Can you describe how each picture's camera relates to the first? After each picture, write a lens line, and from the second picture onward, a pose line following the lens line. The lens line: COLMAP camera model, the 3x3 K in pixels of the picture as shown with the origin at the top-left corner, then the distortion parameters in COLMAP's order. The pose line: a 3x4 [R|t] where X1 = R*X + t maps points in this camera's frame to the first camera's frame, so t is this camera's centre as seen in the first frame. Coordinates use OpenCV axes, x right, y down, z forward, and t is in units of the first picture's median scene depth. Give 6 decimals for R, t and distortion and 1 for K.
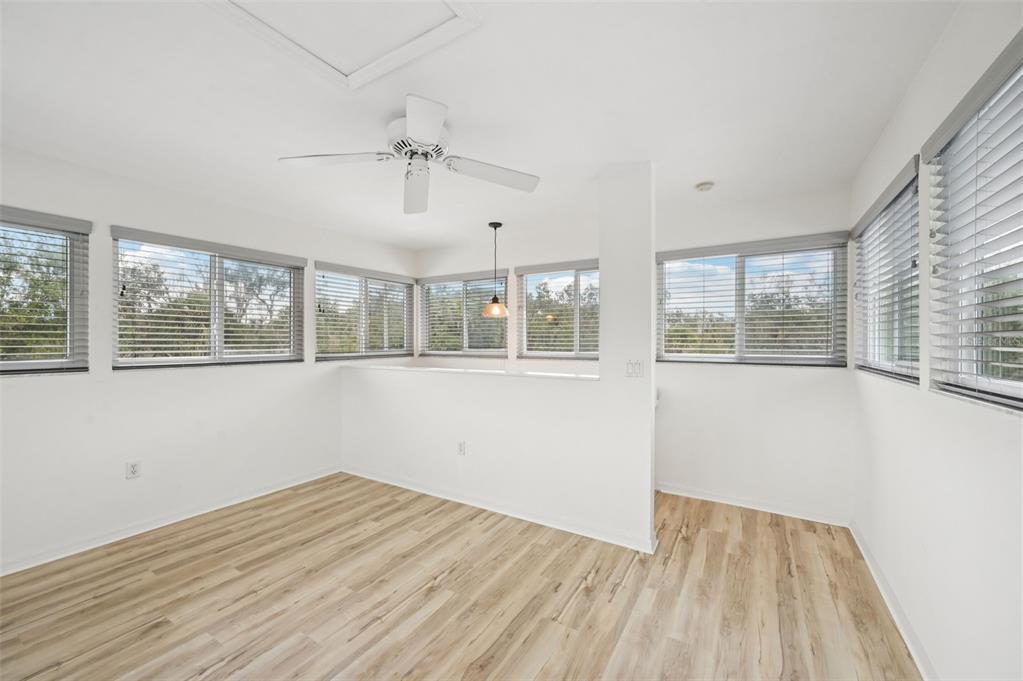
lens RADIAL K [[404.6, 0, 513.8], [0, 404.6, 342.1], [0, 0, 1]] dist [-0.001080, -0.000112]
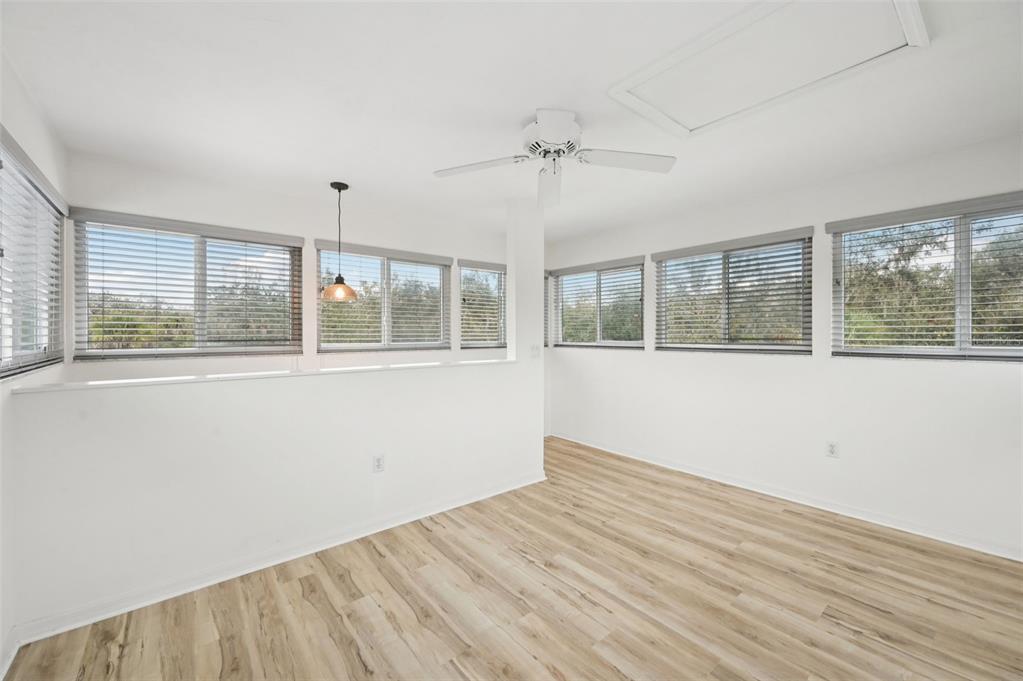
lens RADIAL K [[404.6, 0, 515.7], [0, 404.6, 336.7], [0, 0, 1]] dist [-0.001080, -0.000112]
pose [[0.323780, -0.006959, 0.946107, -1.016560], [-0.000951, 0.999970, 0.007680, 0.001645], [-0.946132, -0.003386, 0.323763, 0.608543]]
